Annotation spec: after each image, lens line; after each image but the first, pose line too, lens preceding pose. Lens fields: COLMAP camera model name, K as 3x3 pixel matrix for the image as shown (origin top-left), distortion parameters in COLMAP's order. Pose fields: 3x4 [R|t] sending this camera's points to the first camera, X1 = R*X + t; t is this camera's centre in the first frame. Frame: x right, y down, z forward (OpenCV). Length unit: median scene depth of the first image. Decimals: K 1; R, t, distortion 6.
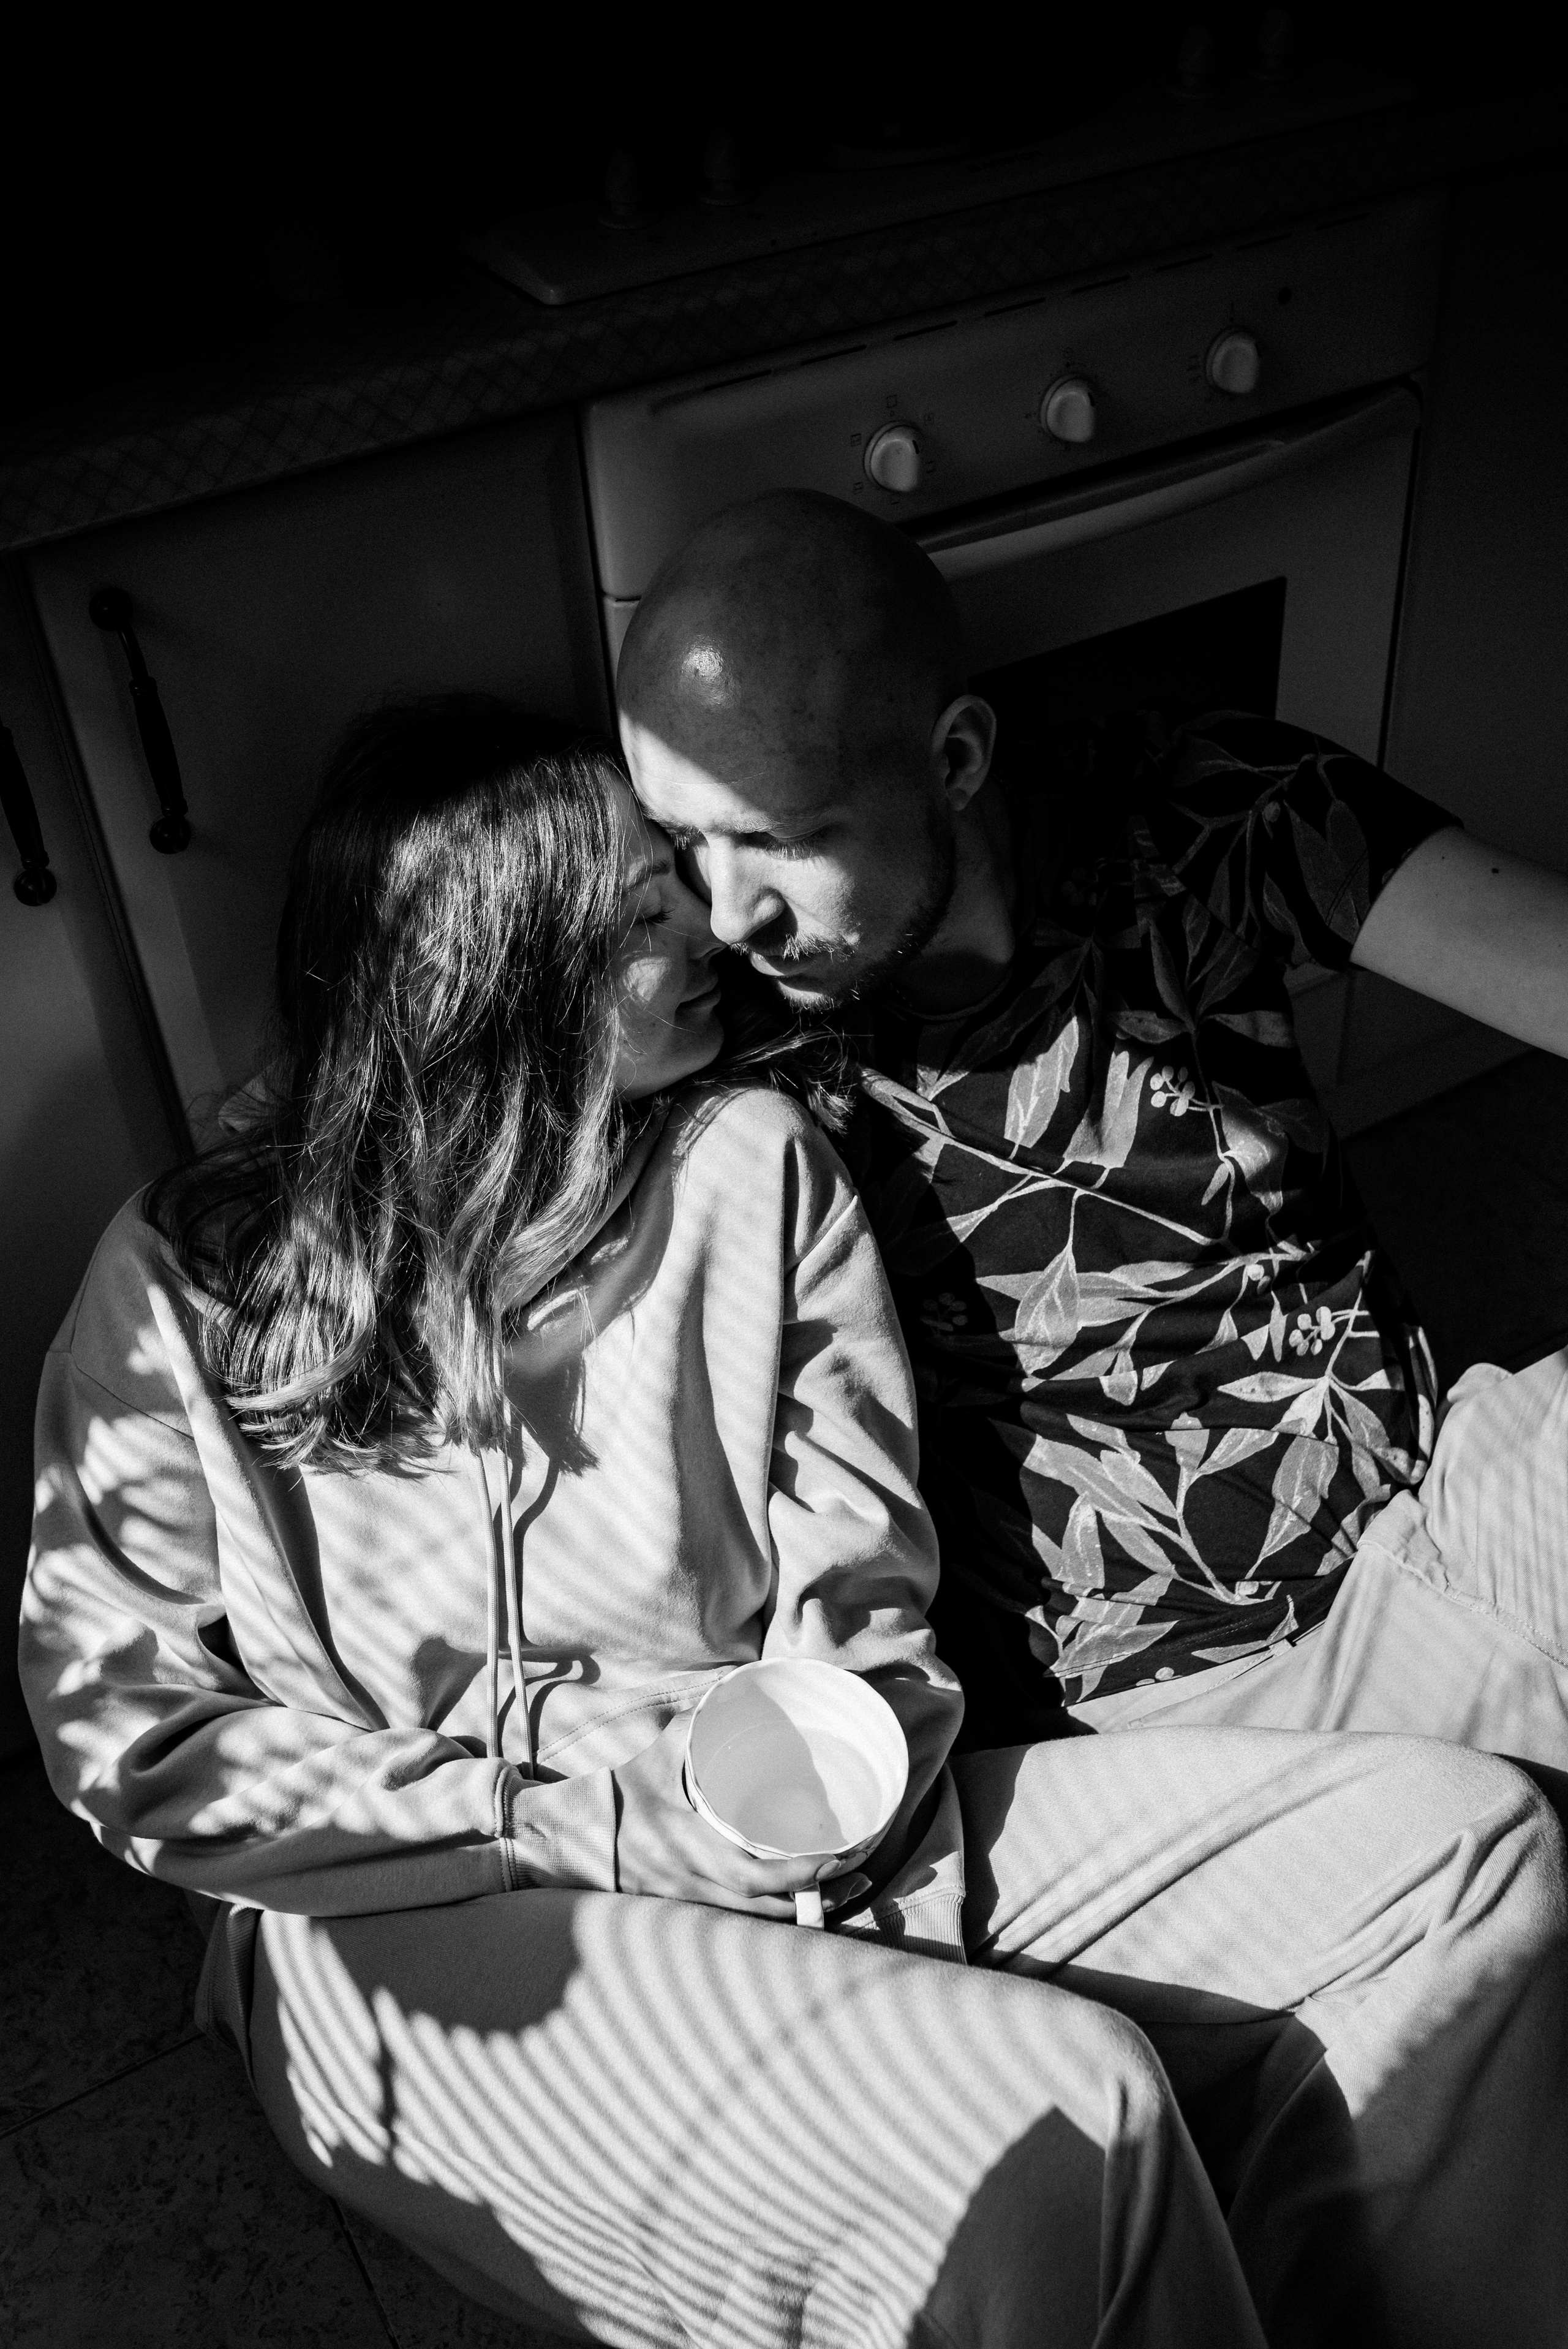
lens RADIAL K [[1918.4, 0, 784.0], [0, 1918.4, 1174.5], [0, 0, 1]] dist [-0.199321, 0.607791]
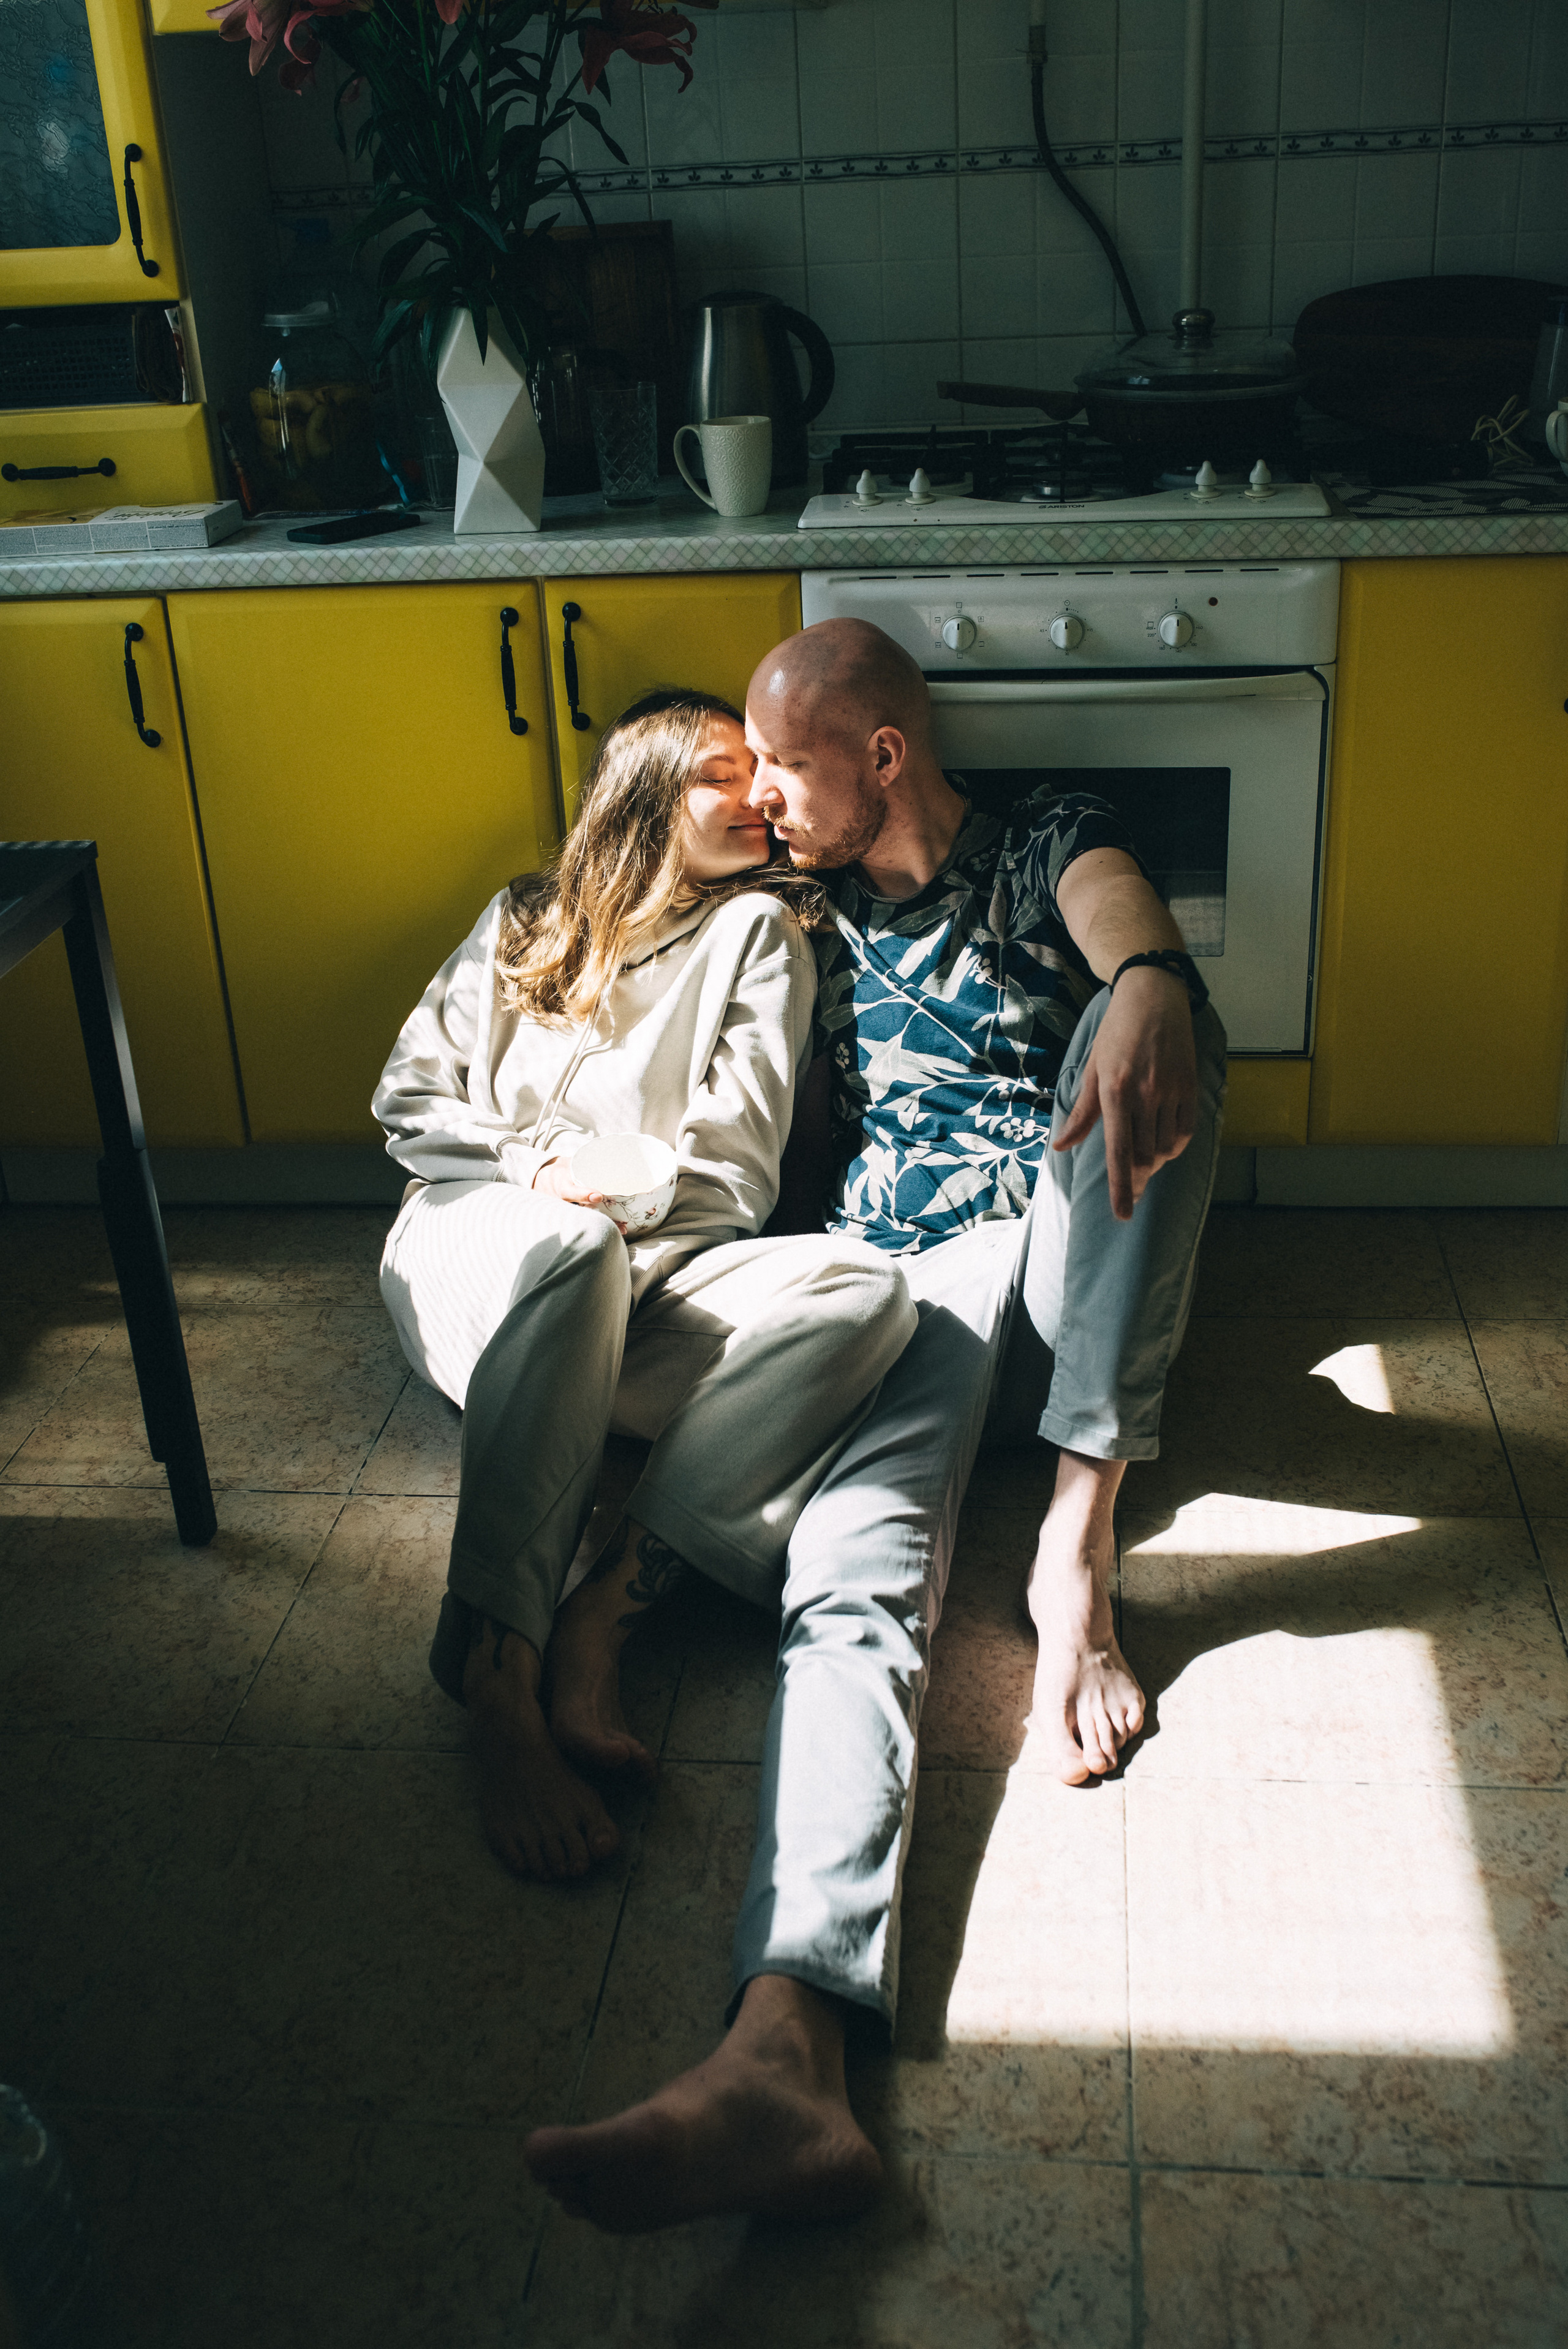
lens RADIAL K [[2210.1, 0, 749.4], [0, 2210.1, 1171.6], [0, 0, 1]] dist [-0.086362, 0.124783]
pose [[0.808743, 0.298090, -0.507028, 1.169951], [-0.391054, 0.916437, -0.084968, 0.406031], [0.439331, 0.266993, 0.857732, -0.888980]]
